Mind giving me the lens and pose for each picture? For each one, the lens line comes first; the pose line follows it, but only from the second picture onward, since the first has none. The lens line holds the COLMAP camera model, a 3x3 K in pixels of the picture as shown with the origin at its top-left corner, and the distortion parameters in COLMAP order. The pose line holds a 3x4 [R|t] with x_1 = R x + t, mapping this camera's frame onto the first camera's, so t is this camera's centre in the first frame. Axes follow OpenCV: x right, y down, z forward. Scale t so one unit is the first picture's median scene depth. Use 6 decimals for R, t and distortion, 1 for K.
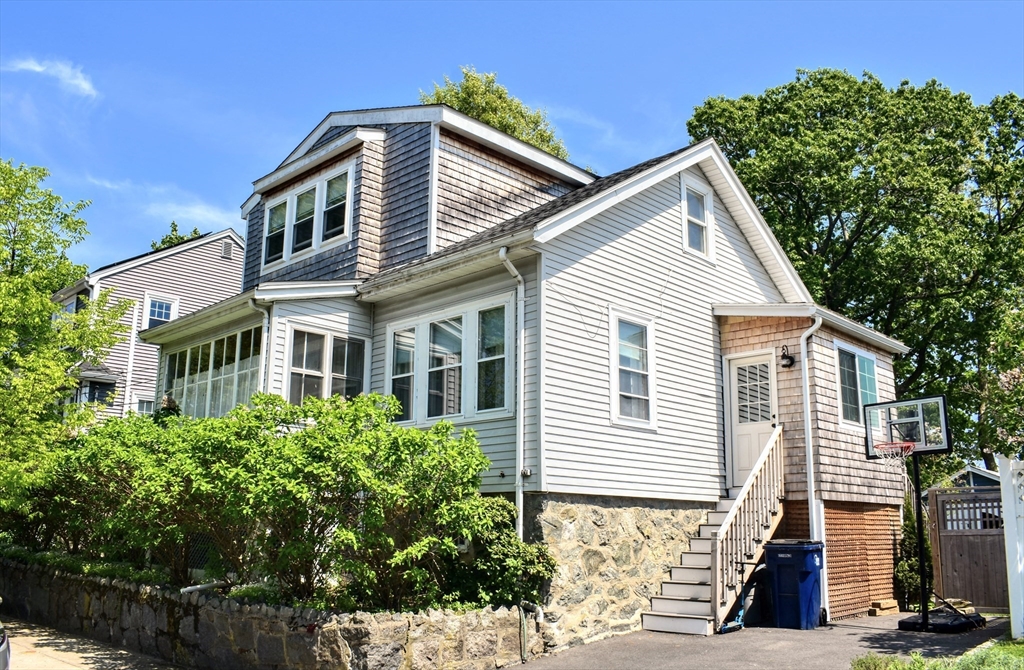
lens RADIAL K [[857.6, 0, 512.0], [0, 857.6, 335.0], [0, 0, 1]] dist [-0.097155, -0.001250]
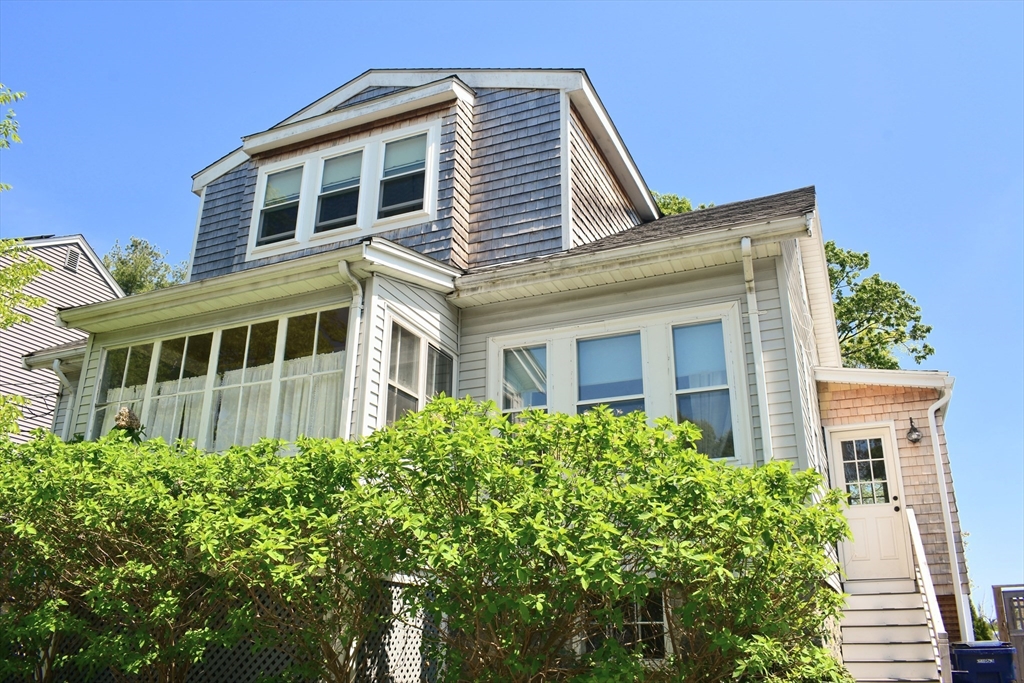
lens RADIAL K [[789.4, 0, 512.0], [0, 789.4, 341.5], [0, 0, 1]] dist [-0.091436, 0.010215]
pose [[0.934810, 0.127154, 0.331605, -0.342014], [-0.083442, 0.986208, -0.142936, 0.082079], [-0.345207, 0.105948, 0.932527, 0.374157]]
